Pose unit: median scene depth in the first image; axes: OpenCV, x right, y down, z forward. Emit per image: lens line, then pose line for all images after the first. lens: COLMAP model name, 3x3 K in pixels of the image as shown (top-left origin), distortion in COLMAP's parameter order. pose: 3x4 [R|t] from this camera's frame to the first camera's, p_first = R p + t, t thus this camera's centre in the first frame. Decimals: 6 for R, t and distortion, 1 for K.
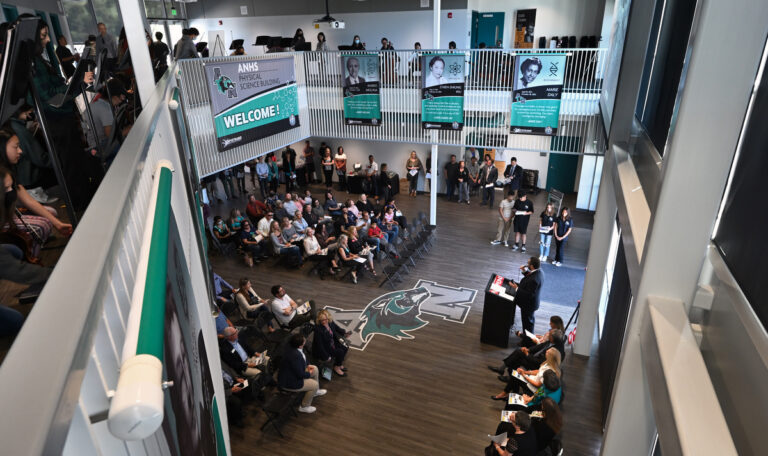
lens RADIAL K [[464.9, 0, 384.8], [0, 464.9, 229.6], [0, 0, 1]] dist [-0.008515, -0.000469]
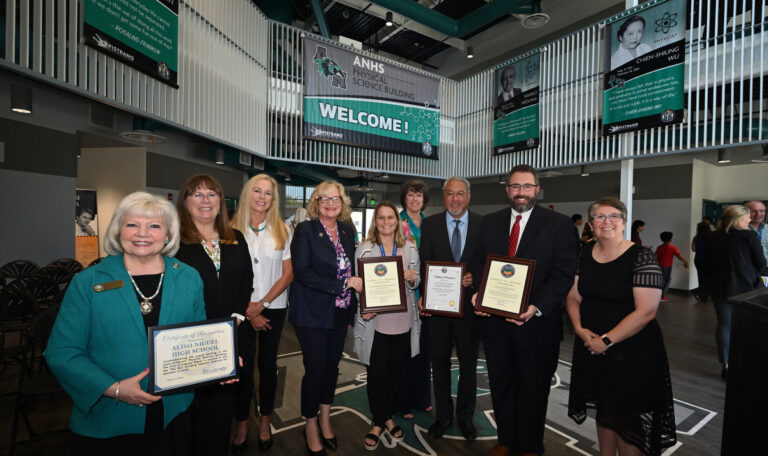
lens RADIAL K [[378.9, 0, 390.0], [0, 378.9, 230.2], [0, 0, 1]] dist [0.003750, -0.000755]
pose [[0.845341, 0.046932, -0.532162, 0.128335], [-0.246011, 0.918426, -0.309792, 0.142509], [0.474212, 0.392798, 0.787929, 0.569945]]
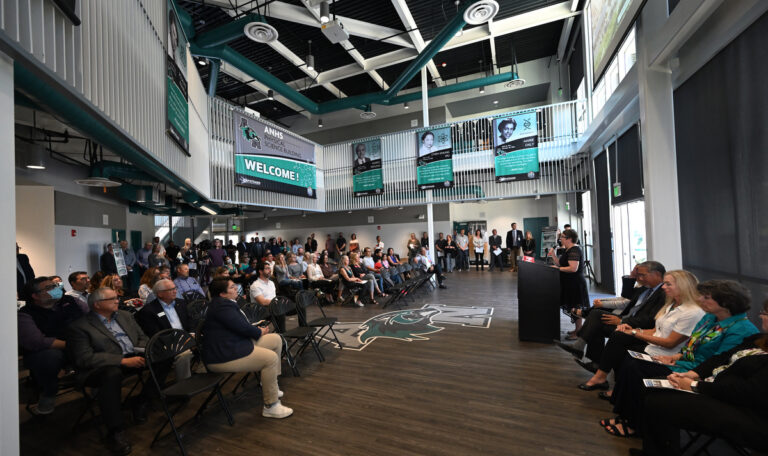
lens RADIAL K [[309.1, 0, 381.0], [0, 309.1, 230.6], [0, 0, 1]] dist [-0.001126, -0.000017]
pose [[0.999710, -0.016873, -0.017176, -0.002817], [0.008288, 0.910946, -0.412442, 0.219261], [0.022605, 0.412180, 0.910822, 0.363893]]
